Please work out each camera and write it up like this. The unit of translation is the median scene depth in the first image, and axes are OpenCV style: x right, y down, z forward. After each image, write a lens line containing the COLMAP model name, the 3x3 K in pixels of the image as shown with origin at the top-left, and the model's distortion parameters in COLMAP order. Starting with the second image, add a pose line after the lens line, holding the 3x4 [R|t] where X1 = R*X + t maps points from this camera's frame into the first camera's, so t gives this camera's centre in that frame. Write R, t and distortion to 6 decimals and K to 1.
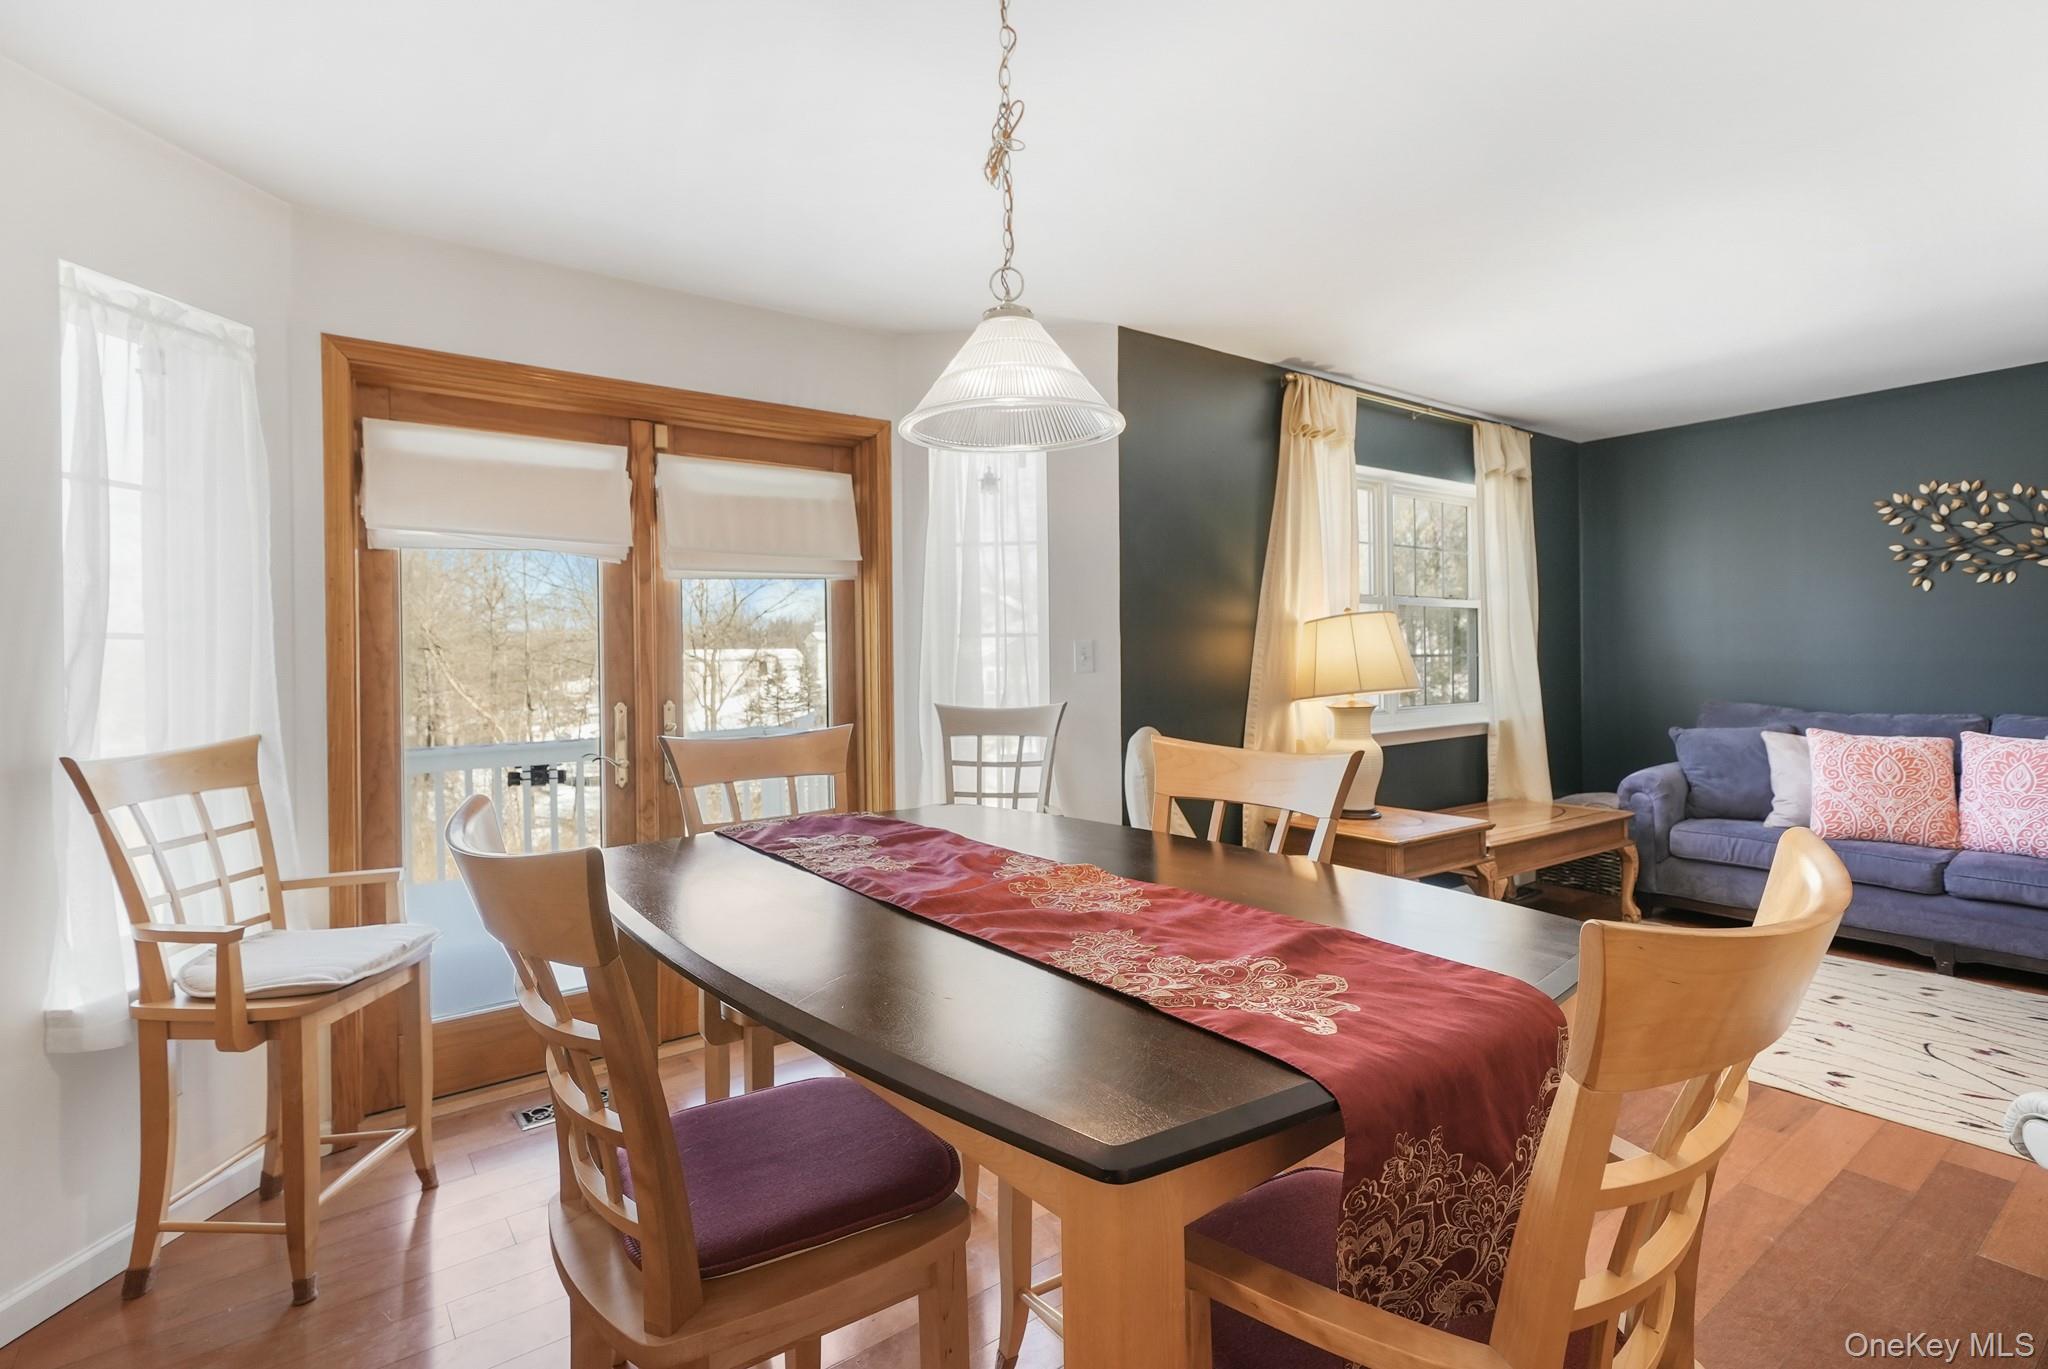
lens RADIAL K [[990.3, 0, 1071.8], [0, 990.3, 657.6], [0, 0, 1]] dist [0.012191, 0.001963]
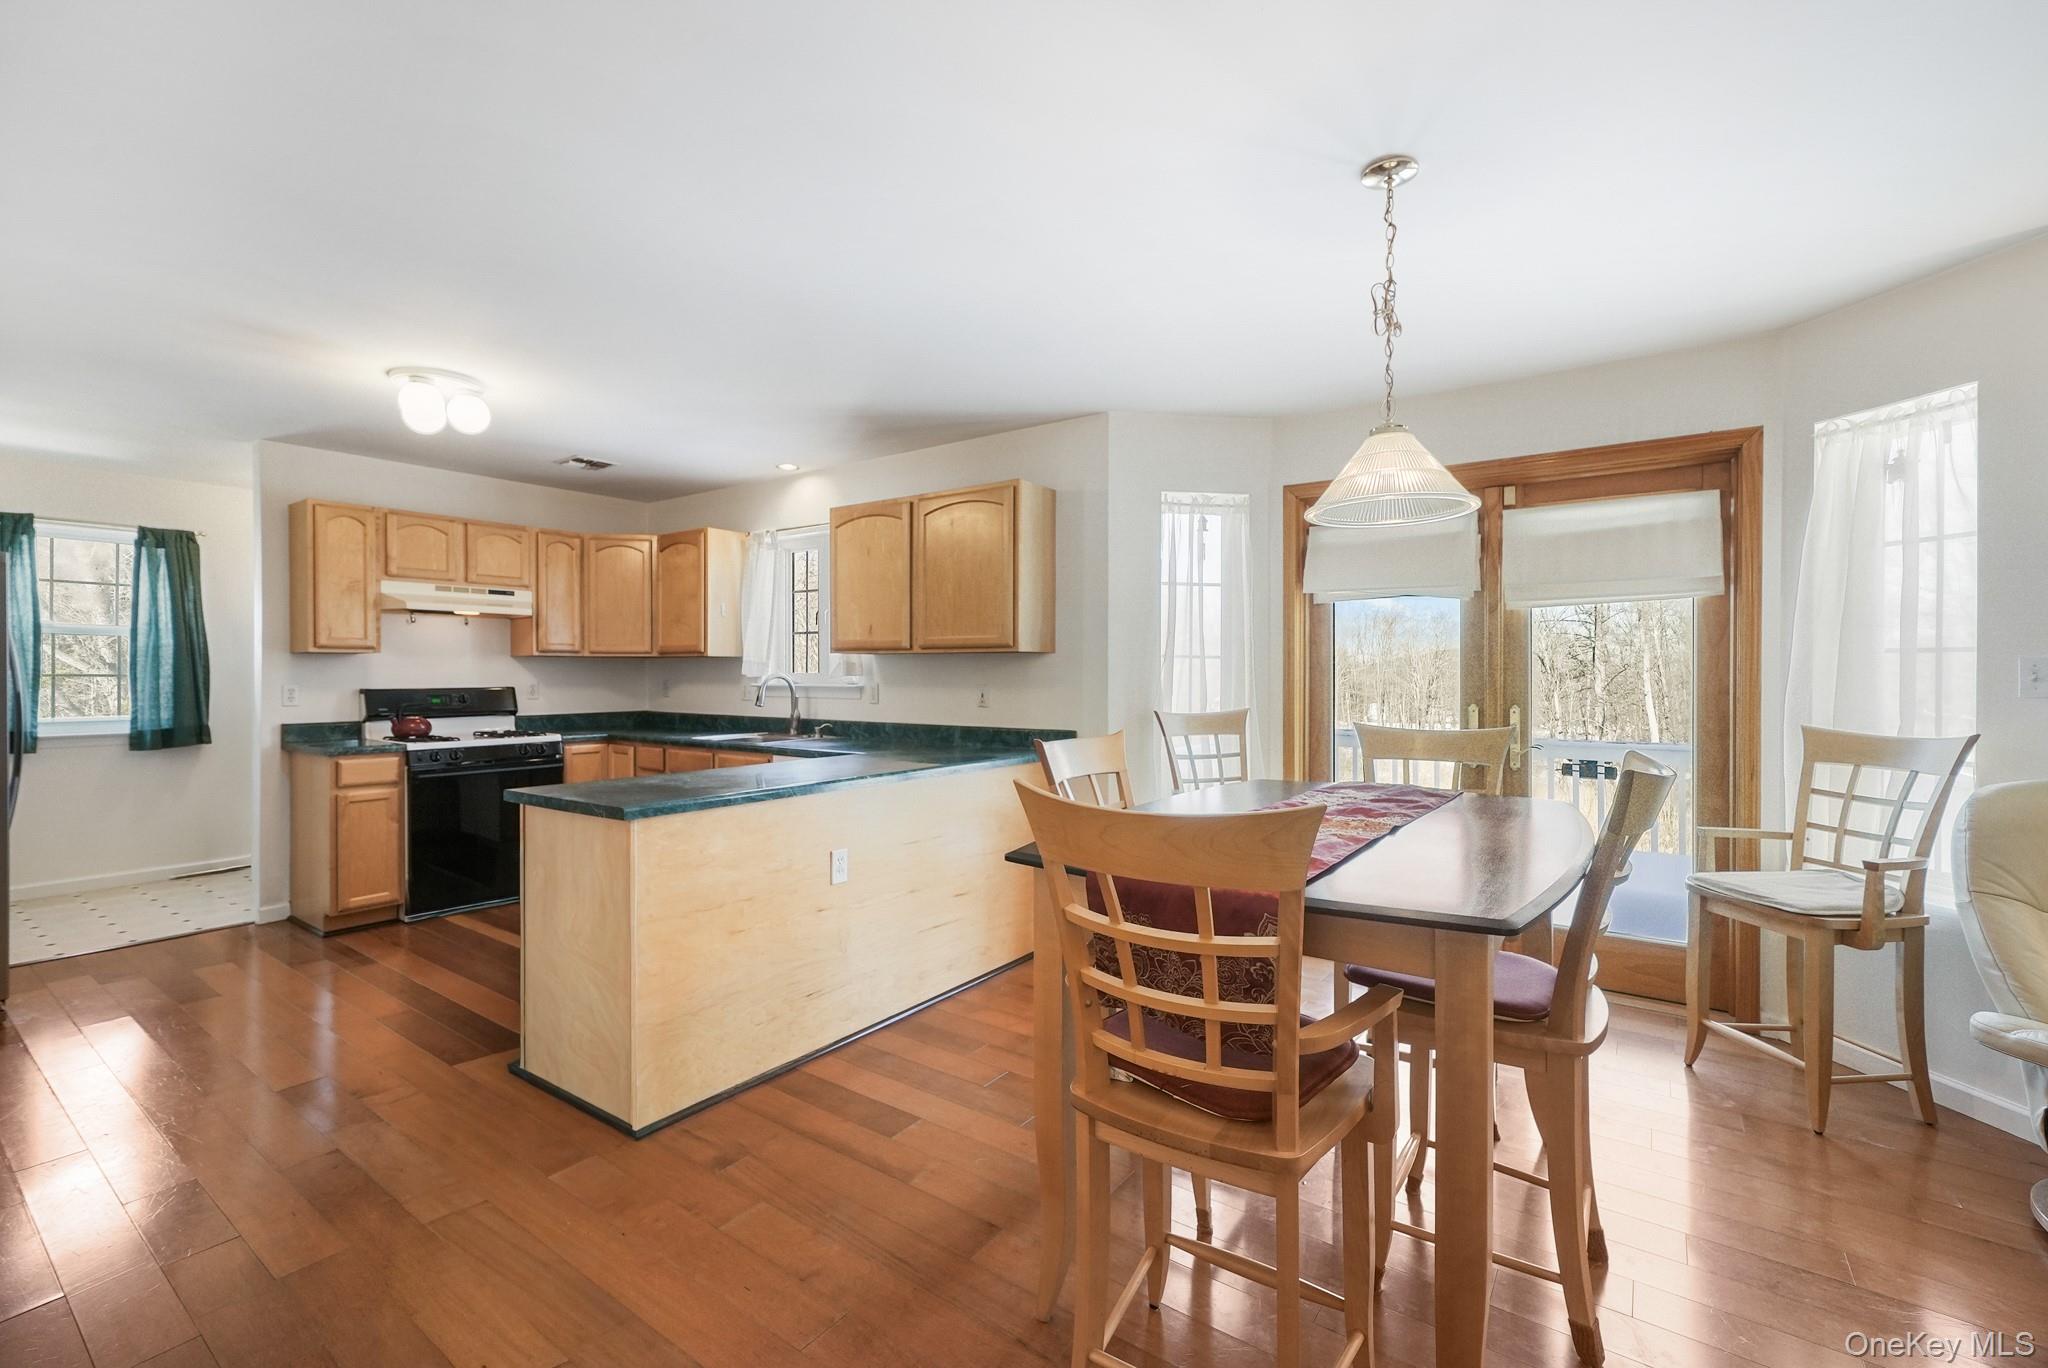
lens RADIAL K [[883.9, 0, 971.3], [0, 883.9, 675.4], [0, 0, 1]] dist [-0.000344, 0.000807]
pose [[0.244352, 0.018153, -0.969517, 0.479029], [-0.008569, 0.999826, 0.016561, -0.006160], [0.969649, 0.004261, 0.244465, 0.057084]]
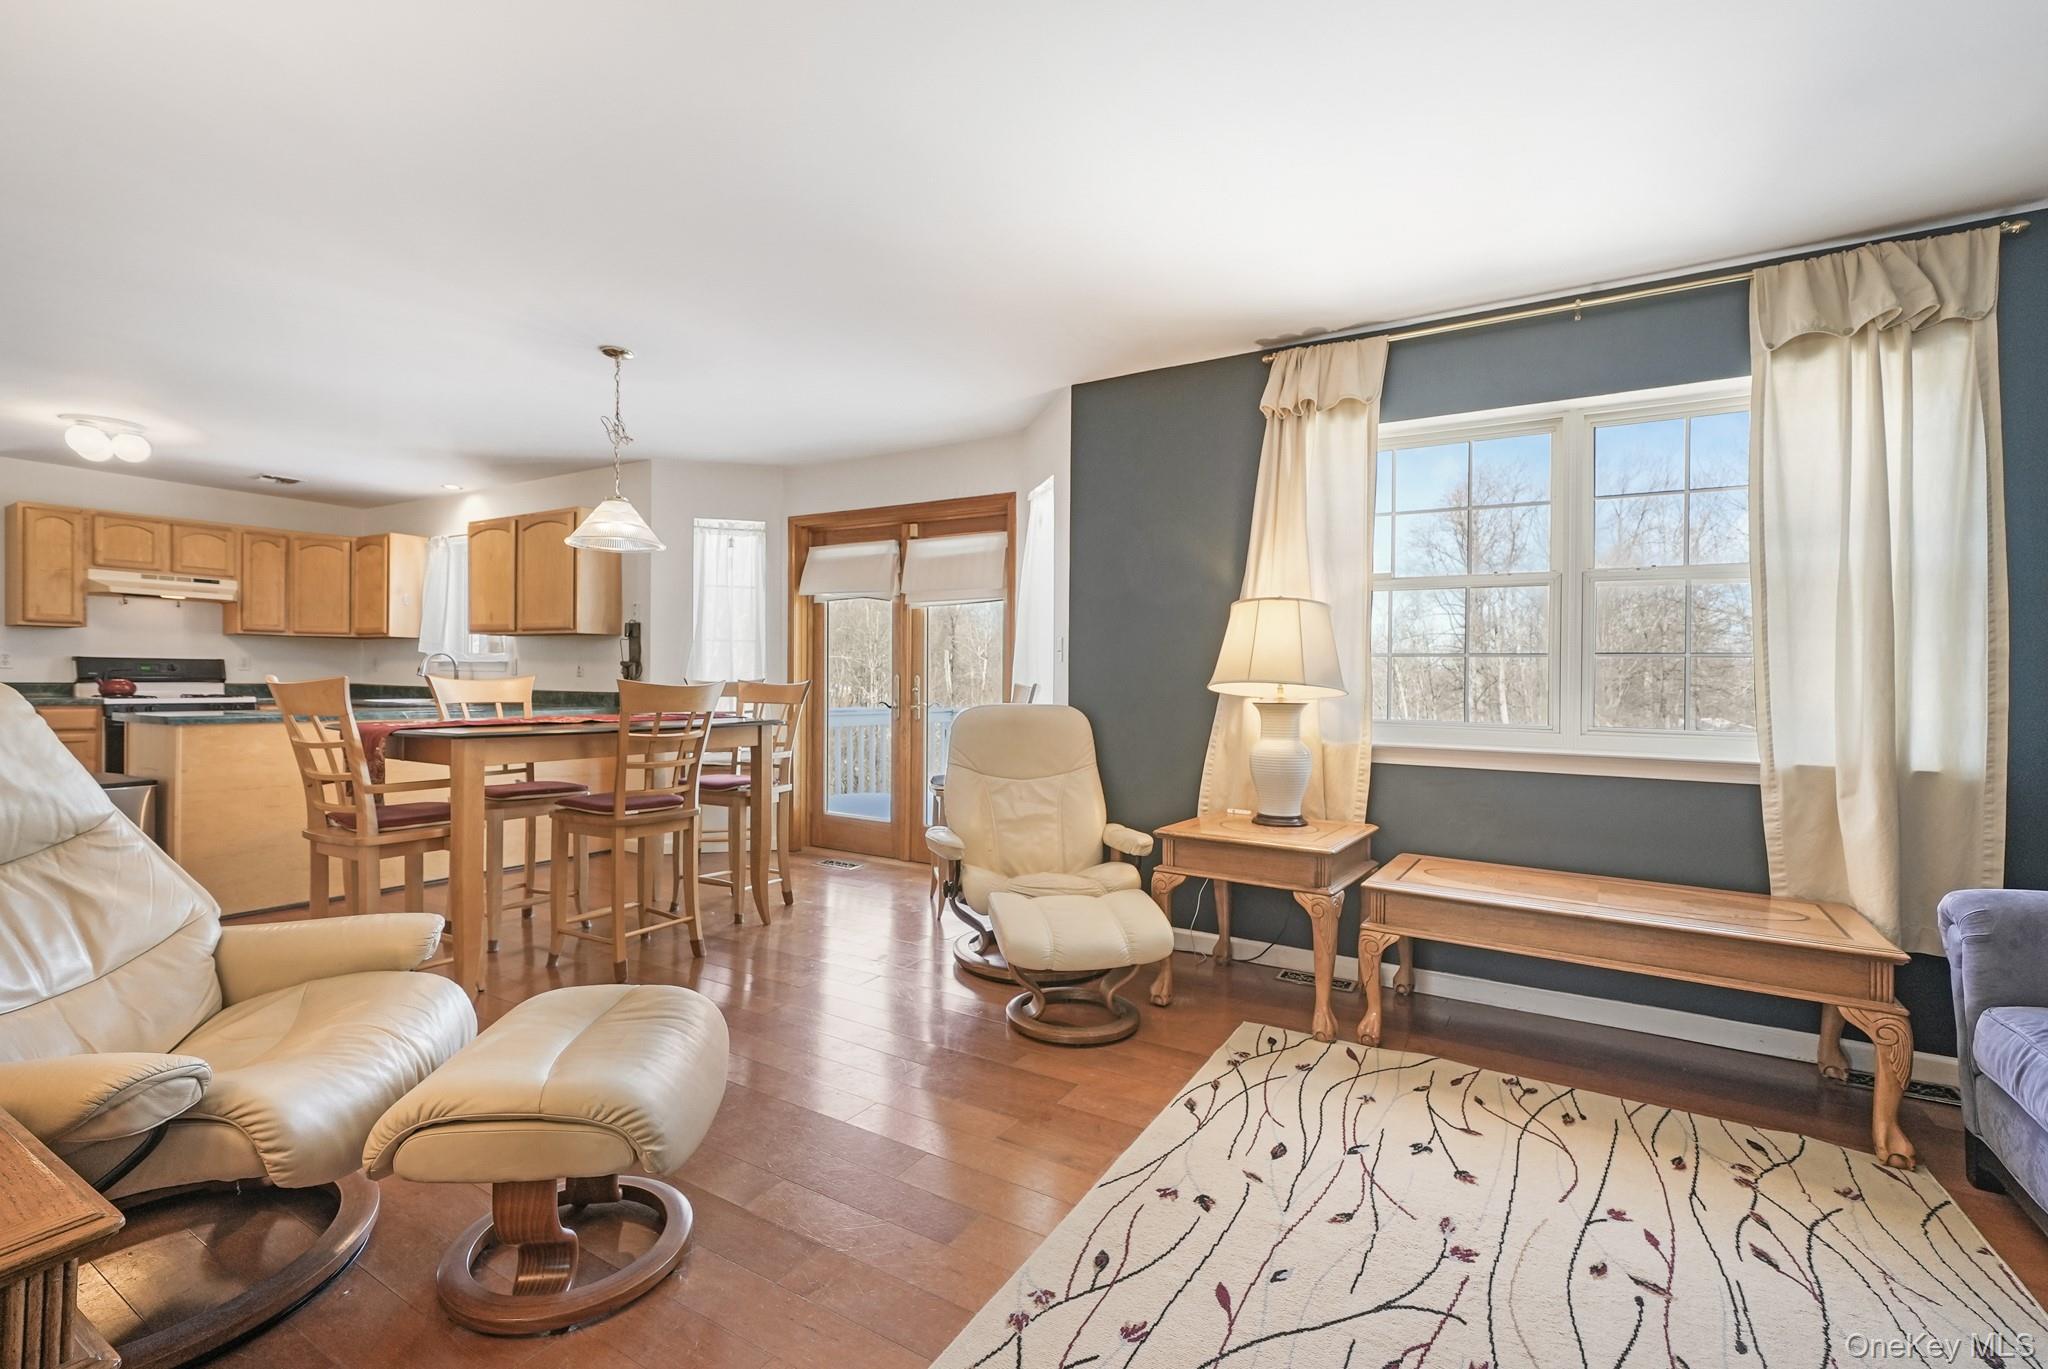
lens RADIAL K [[883.9, 0, 966.7], [0, 883.9, 675.7], [0, 0, 1]] dist [-0.000344, 0.000807]
pose [[0.337692, 0.018445, -0.941076, 1.081073], [-0.022438, 0.999682, 0.011542, 0.024174], [0.940989, 0.017218, 0.337998, 0.505422]]
